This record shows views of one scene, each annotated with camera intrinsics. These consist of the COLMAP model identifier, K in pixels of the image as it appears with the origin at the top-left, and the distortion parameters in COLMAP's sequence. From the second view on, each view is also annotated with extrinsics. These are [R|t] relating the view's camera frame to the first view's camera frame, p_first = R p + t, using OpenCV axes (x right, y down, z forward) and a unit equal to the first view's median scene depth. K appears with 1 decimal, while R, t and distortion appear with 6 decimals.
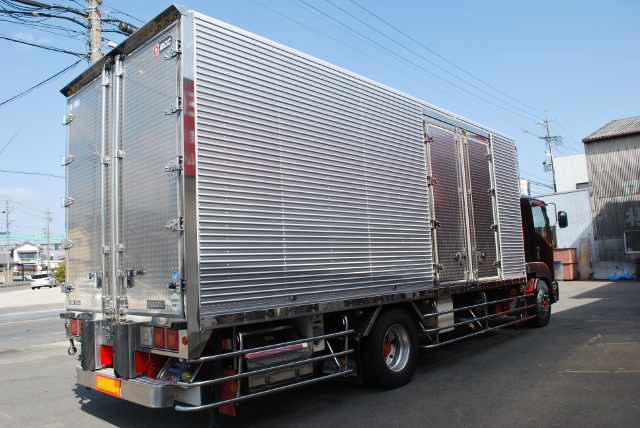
lens RADIAL K [[503.4, 0, 320.0], [0, 503.4, 214.0], [0, 0, 1]] dist [-0.076869, 0.002577]
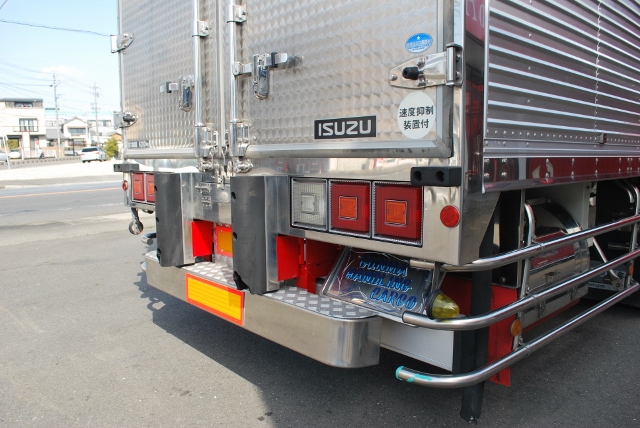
lens RADIAL K [[503.4, 0, 320.0], [0, 503.4, 214.0], [0, 0, 1]] dist [-0.076869, 0.002577]
pose [[0.995521, 0.052480, -0.078642, -0.235612], [-0.033523, 0.973688, 0.225404, 0.119090], [0.088402, -0.221758, 0.971086, 0.436252]]
